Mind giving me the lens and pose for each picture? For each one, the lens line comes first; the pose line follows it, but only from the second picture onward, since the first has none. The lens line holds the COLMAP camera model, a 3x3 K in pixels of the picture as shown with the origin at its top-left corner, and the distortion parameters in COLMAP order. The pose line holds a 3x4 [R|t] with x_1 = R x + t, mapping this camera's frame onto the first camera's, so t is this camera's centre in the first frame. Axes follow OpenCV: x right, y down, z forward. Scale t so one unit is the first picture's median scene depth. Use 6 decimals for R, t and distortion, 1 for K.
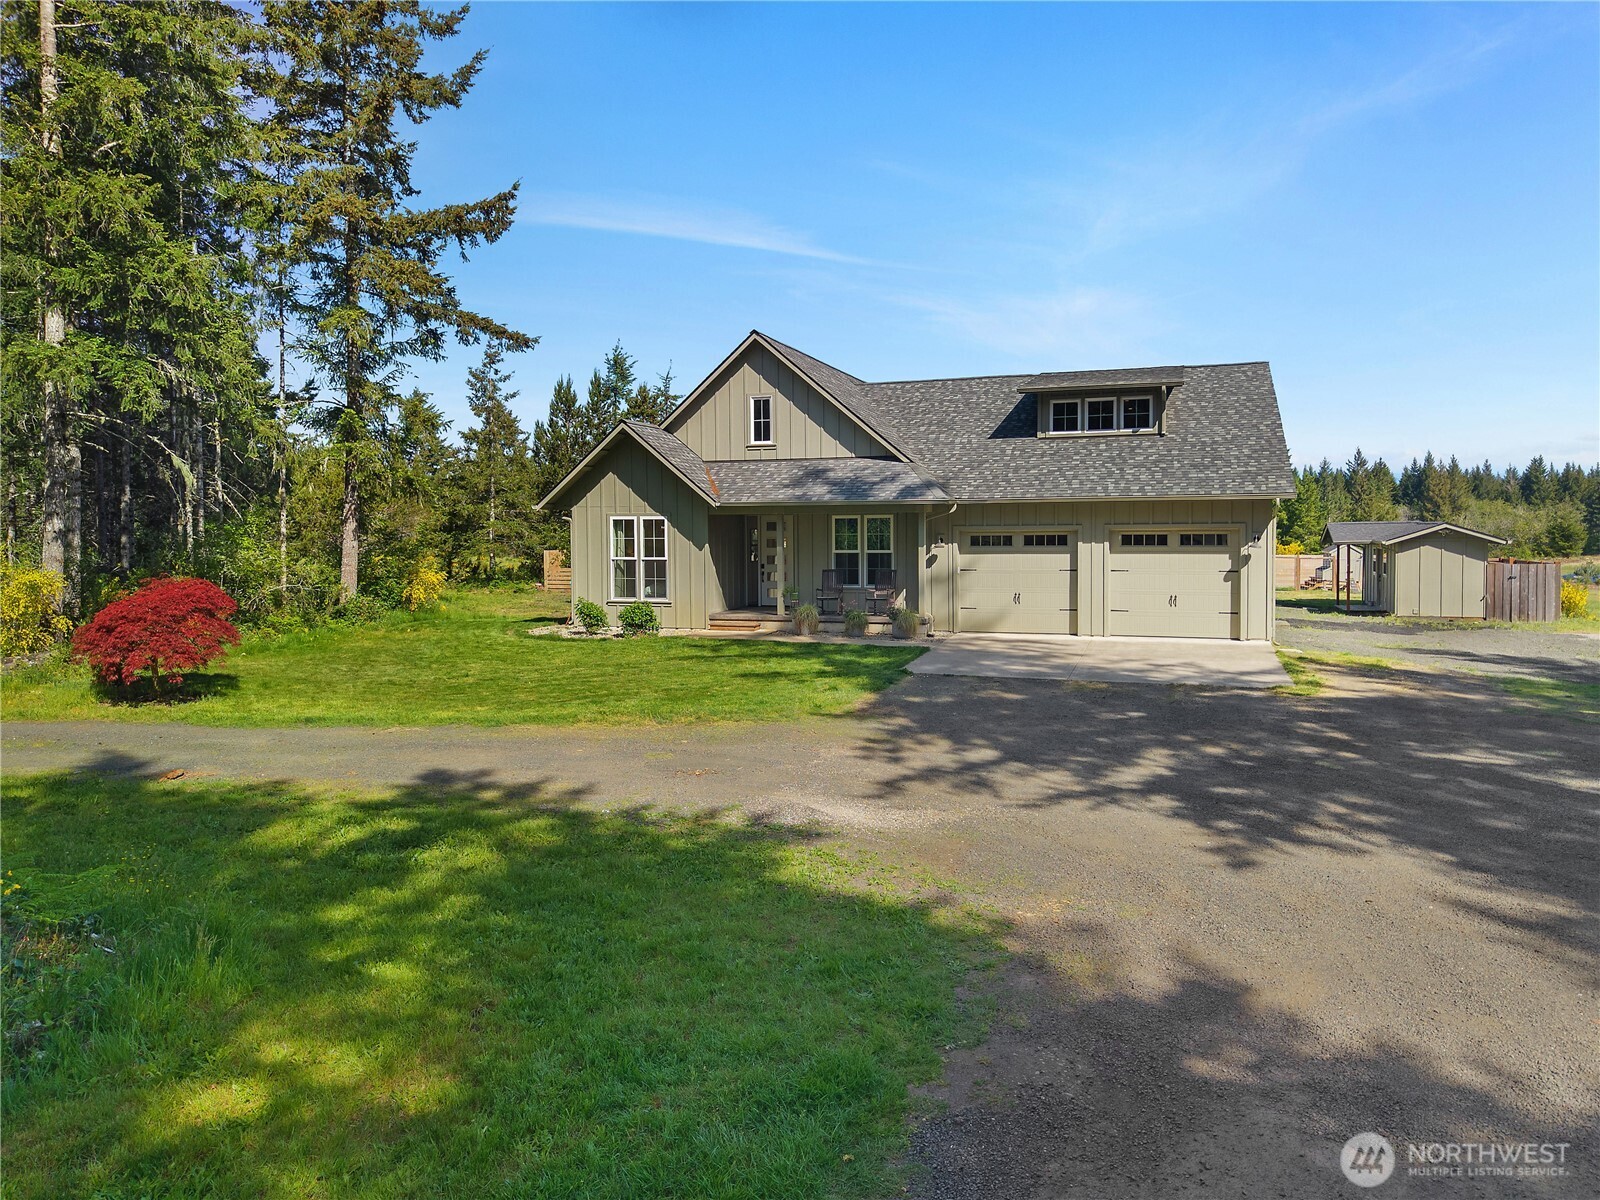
lens RADIAL K [[1090.7, 0, 792.1], [0, 1090.7, 597.1], [0, 0, 1]] dist [-0.020395, -0.000690]
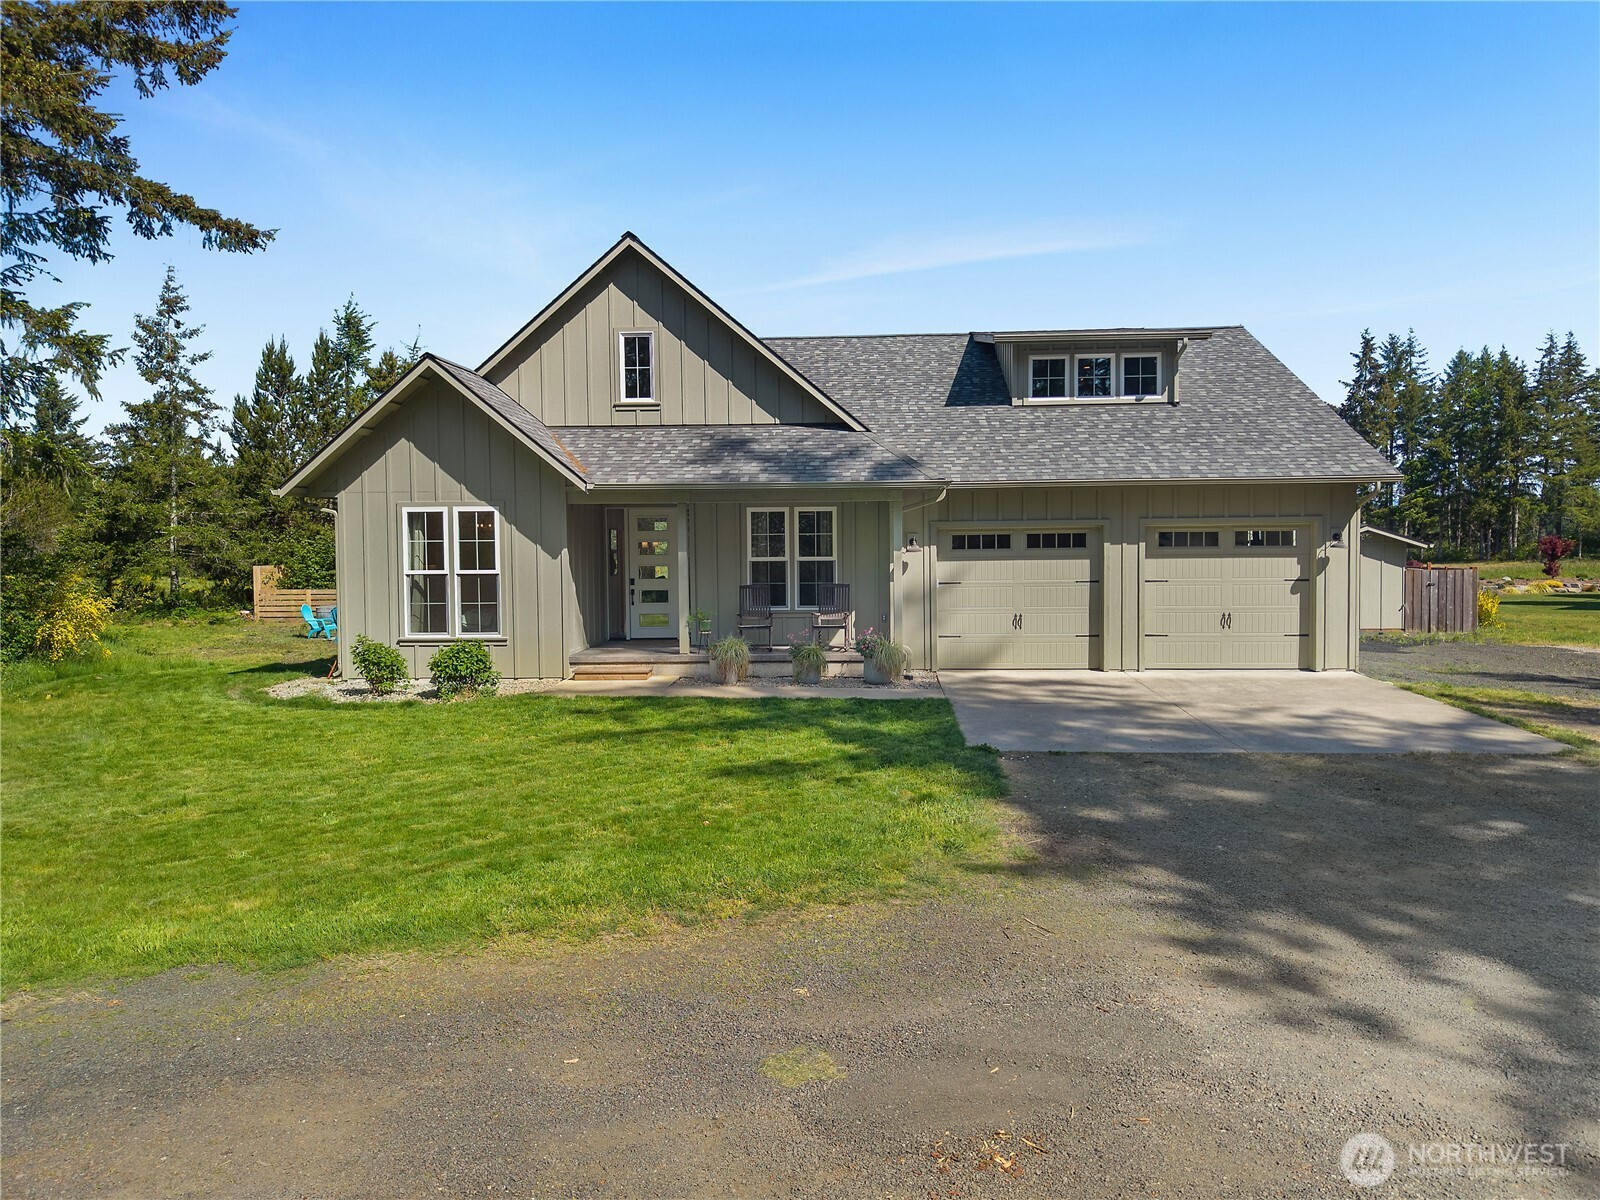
lens RADIAL K [[1090.7, 0, 811.9], [0, 1090.7, 600.1], [0, 0, 1]] dist [-0.020395, -0.000690]
pose [[0.960874, -0.016957, 0.276466, -0.114945], [0.020482, 0.999742, -0.009868, -0.008189], [-0.276227, 0.015145, 0.960973, 0.320903]]
